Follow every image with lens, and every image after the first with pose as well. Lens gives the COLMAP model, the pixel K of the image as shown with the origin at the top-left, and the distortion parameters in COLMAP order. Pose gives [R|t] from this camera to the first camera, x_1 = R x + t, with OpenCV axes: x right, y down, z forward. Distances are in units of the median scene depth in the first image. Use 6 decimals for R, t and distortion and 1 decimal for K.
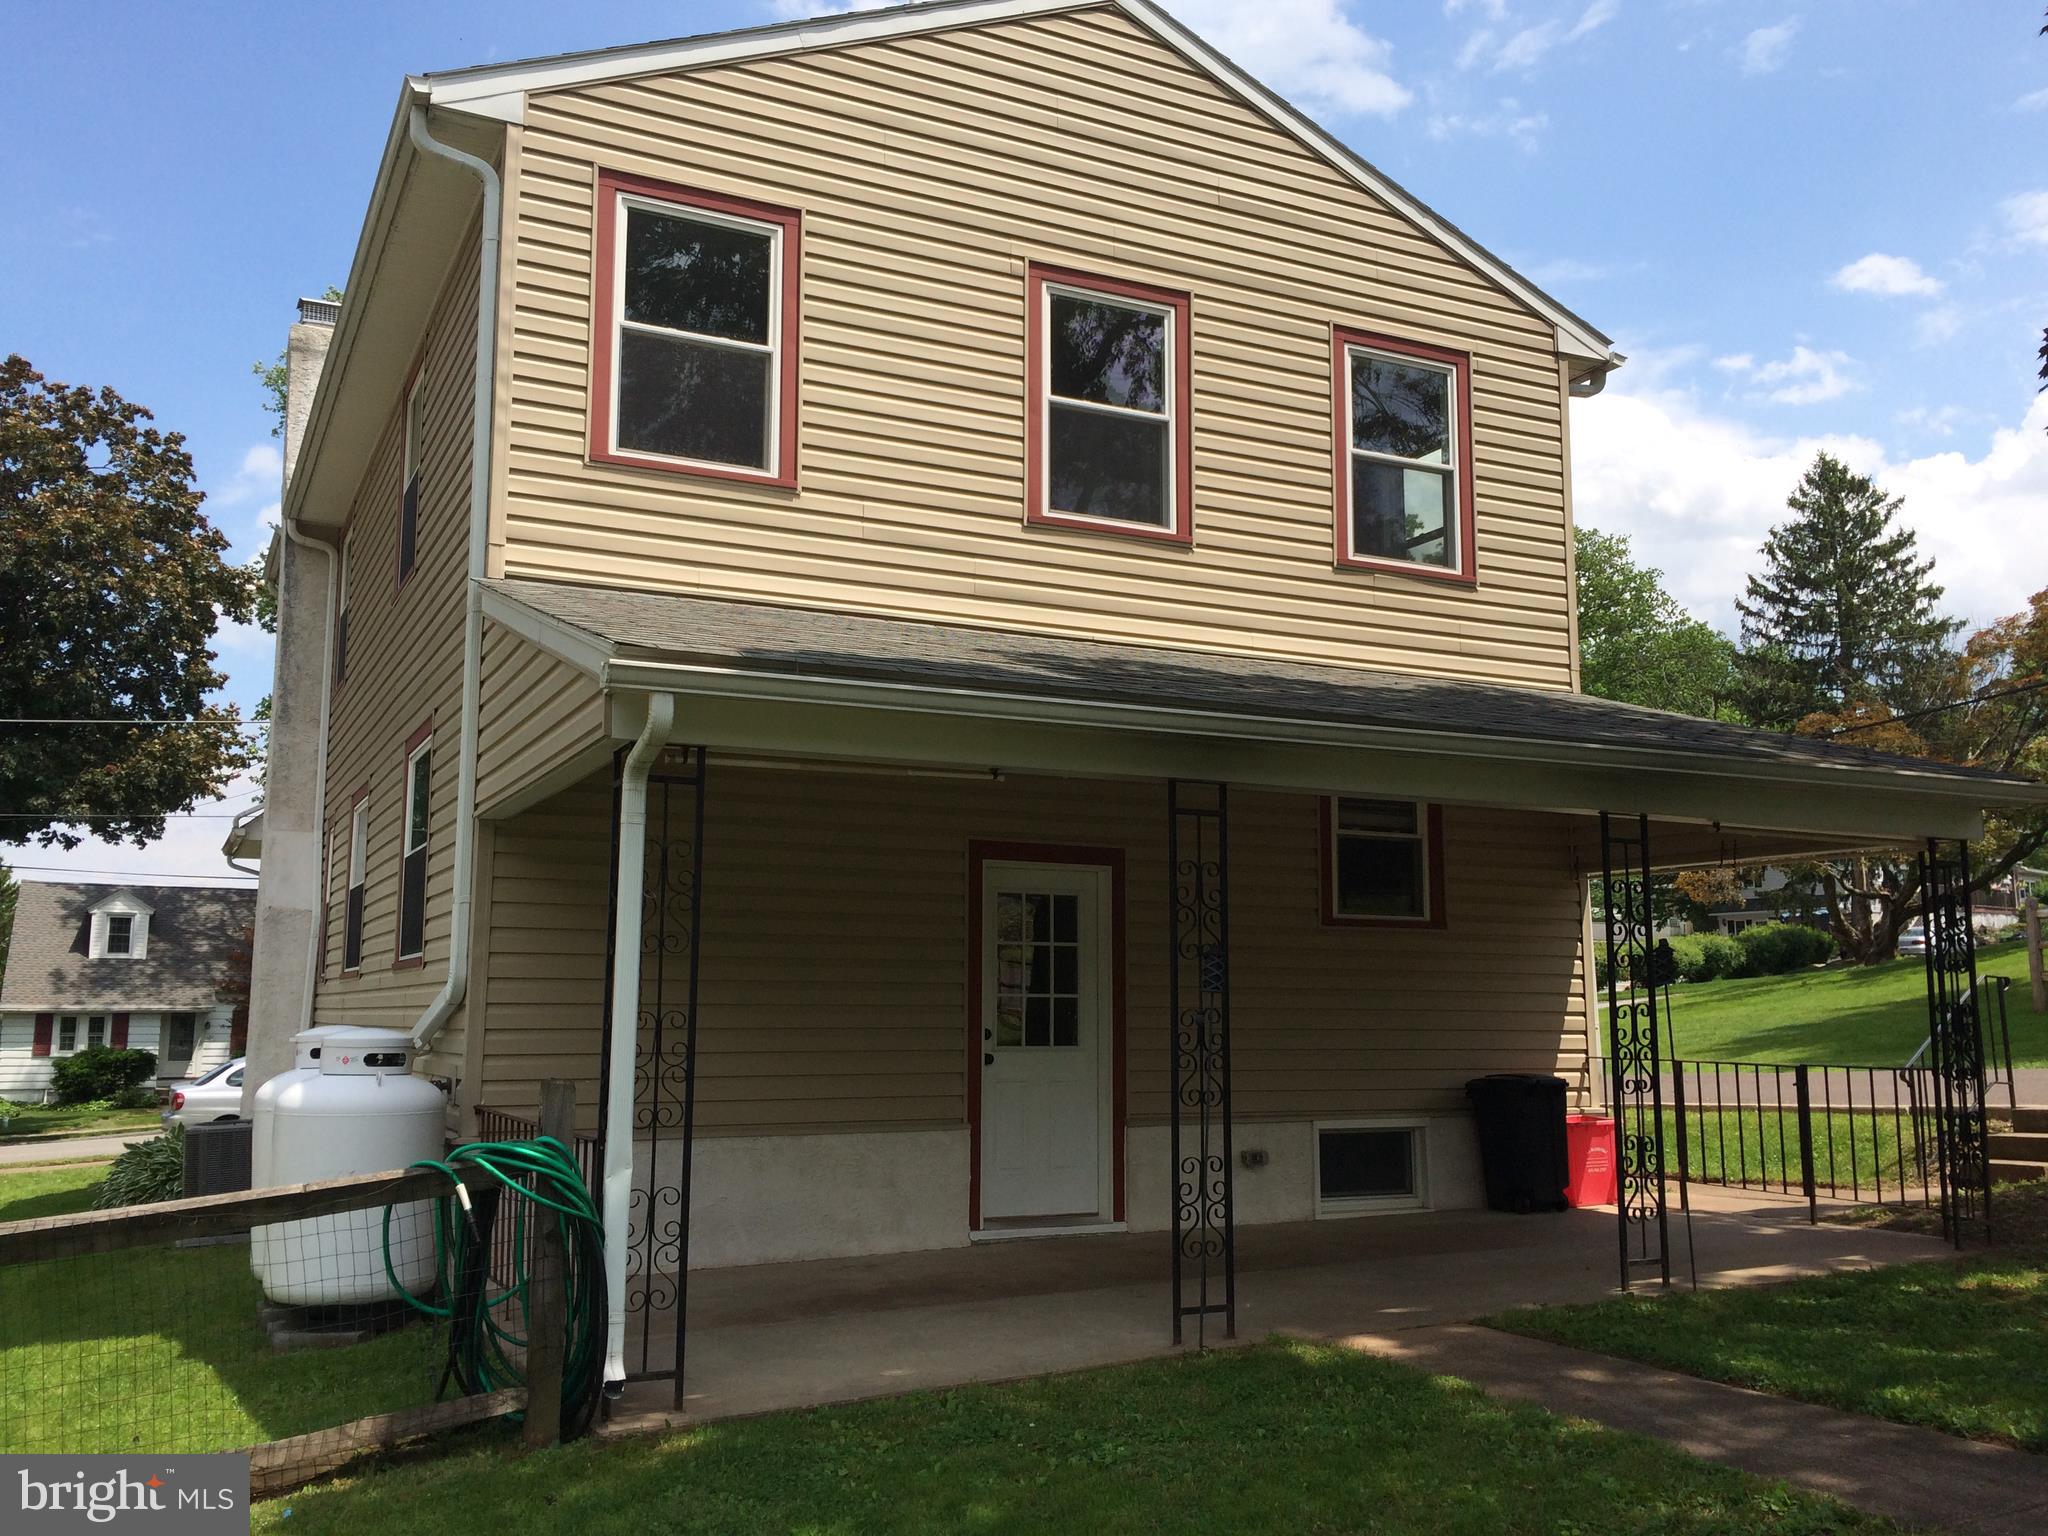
lens RADIAL K [[1754.6, 0, 1023.5], [0, 1754.6, 769.0], [0, 0, 1]] dist [0.051164, -0.023412]
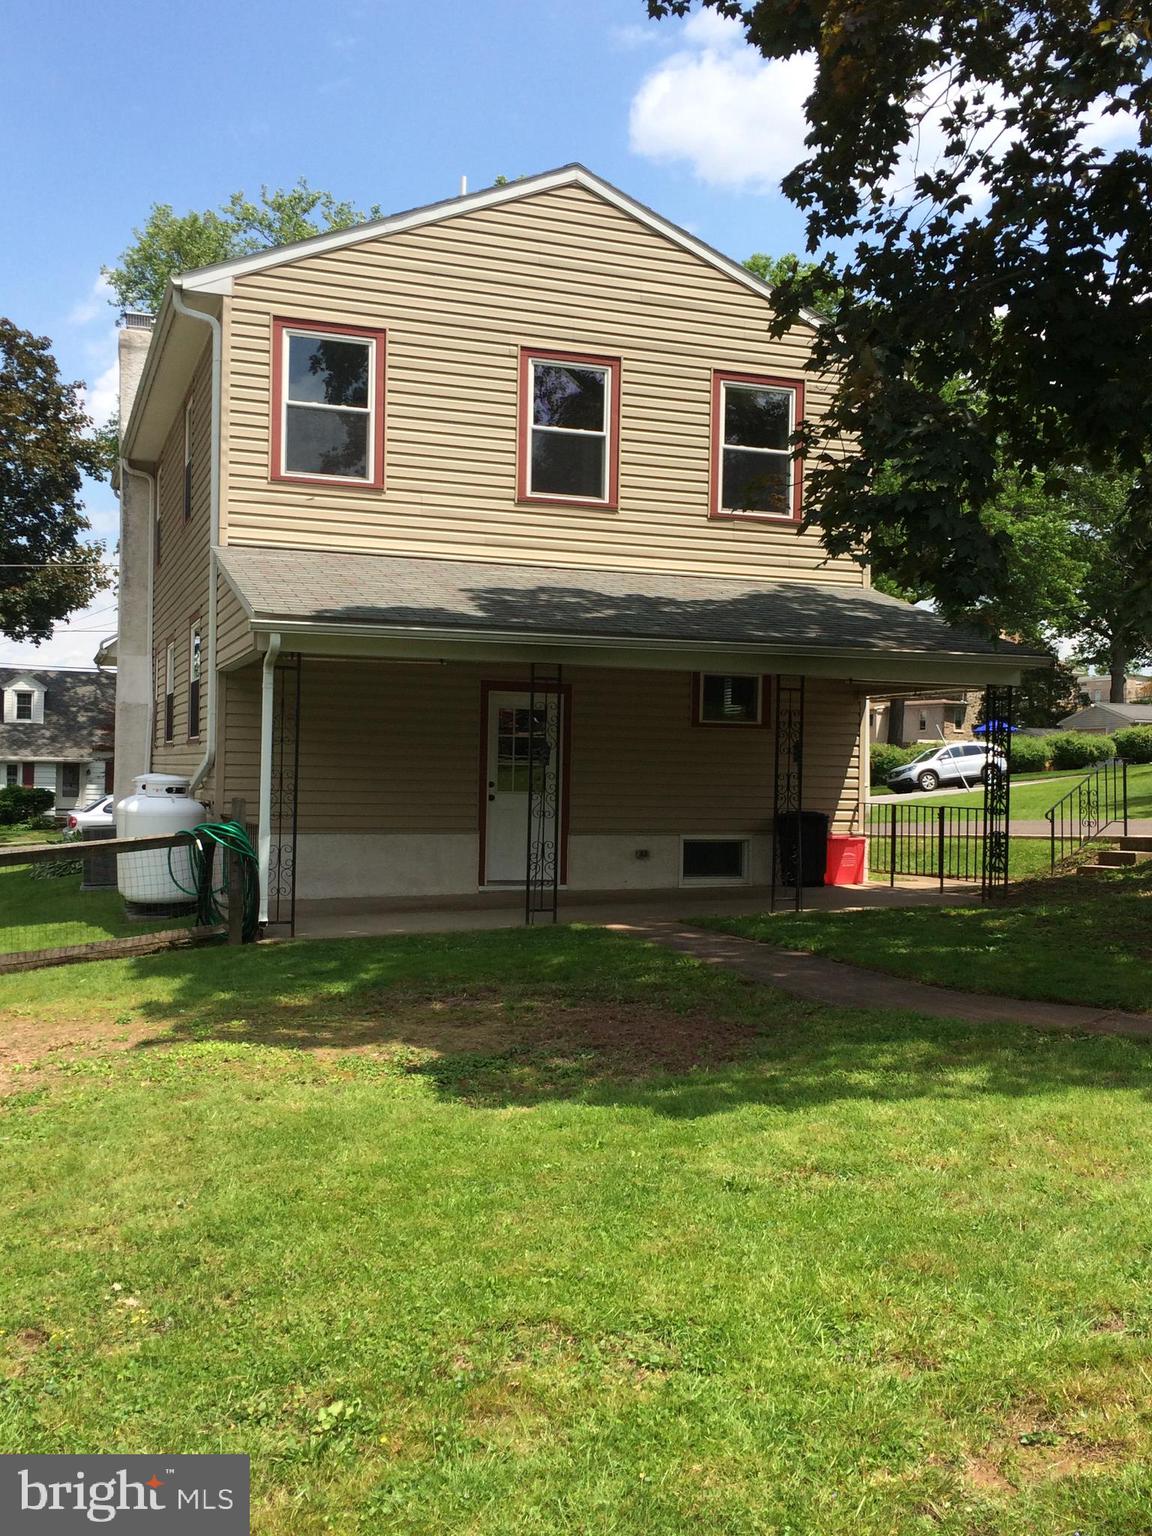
lens RADIAL K [[1479.0, 0, 569.4], [0, 1479.0, 766.0], [0, 0, 1]] dist [0.057044, 0.000000]
pose [[0.993351, 0.014523, -0.114203, 0.228923], [0.000809, 0.991105, 0.133077, -0.073368], [0.115120, -0.132285, 0.984504, -0.507154]]
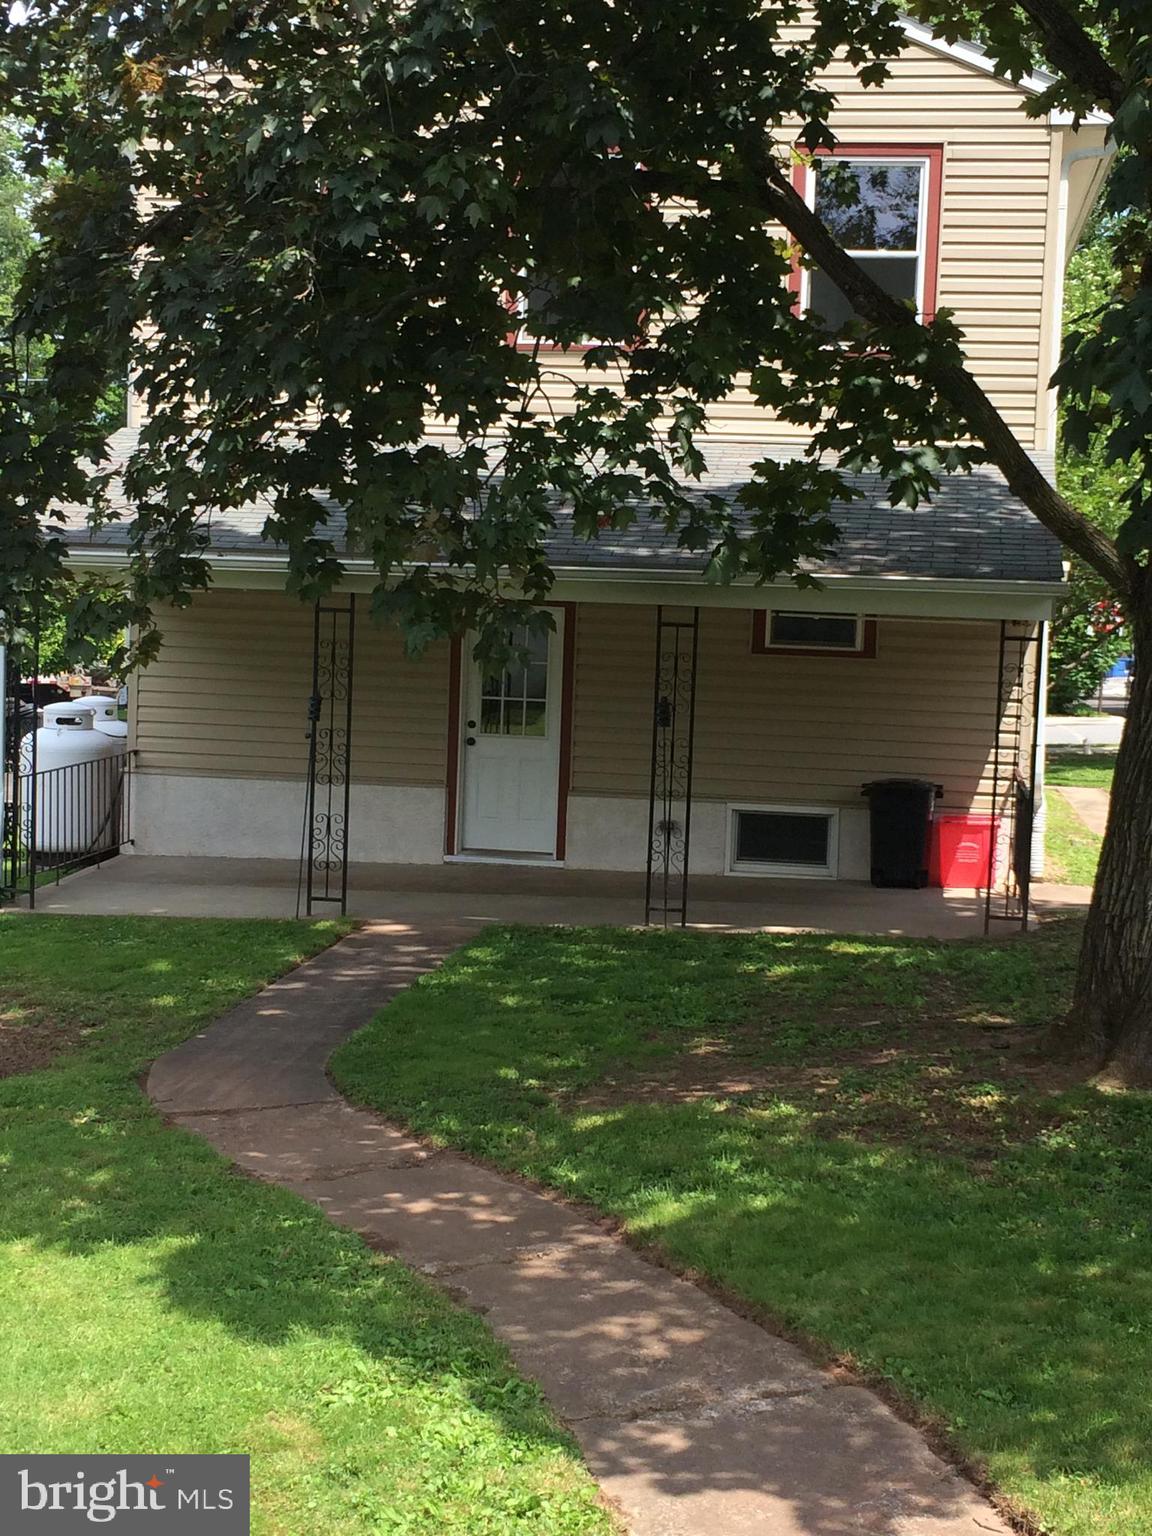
lens RADIAL K [[2276.9, 0, 577.9], [0, 2276.9, 769.2], [0, 0, 1]] dist [0.128505, 0.000000]
pose [[0.821428, 0.075082, -0.565349, 1.049347], [0.046915, 0.979040, 0.198189, -0.168275], [0.568379, -0.189321, 0.800689, -0.421801]]
